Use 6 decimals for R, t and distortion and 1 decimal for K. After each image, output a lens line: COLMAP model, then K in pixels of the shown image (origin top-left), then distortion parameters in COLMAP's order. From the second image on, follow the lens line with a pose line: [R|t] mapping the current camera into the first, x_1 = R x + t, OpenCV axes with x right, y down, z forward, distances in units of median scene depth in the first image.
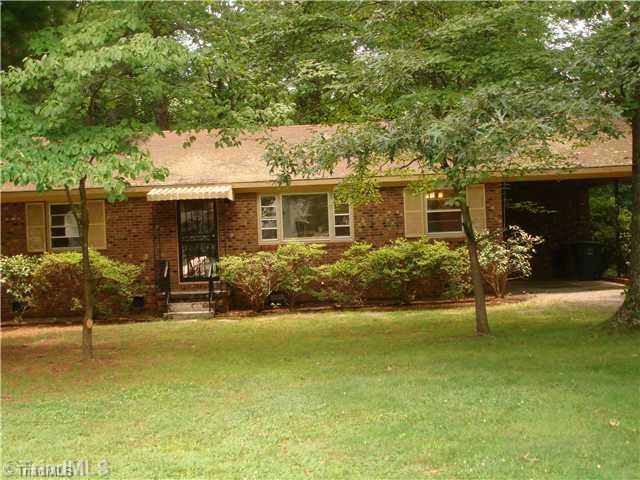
lens RADIAL K [[738.6, 0, 320.0], [0, 738.6, 240.0], [0, 0, 1]] dist [-0.037010, -0.014729]
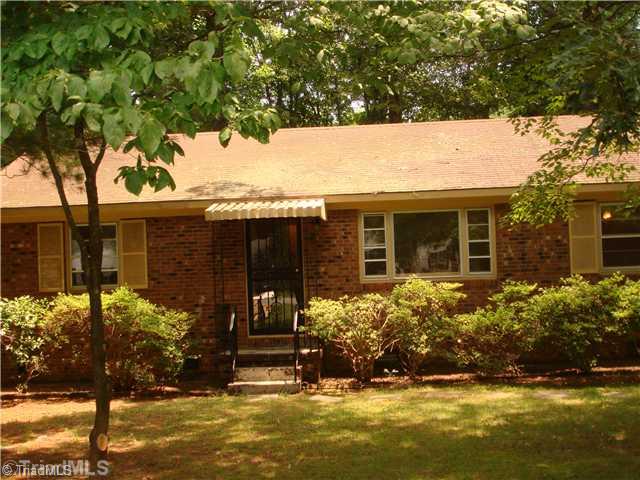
lens RADIAL K [[732.8, 0, 320.5], [0, 732.8, 260.8], [0, 0, 1]] dist [-0.011328, -0.014230]
pose [[0.997950, 0.003956, -0.063875, -0.080429], [-0.004967, 0.999865, -0.015675, -0.004138], [0.063804, 0.015960, 0.997835, 0.312354]]
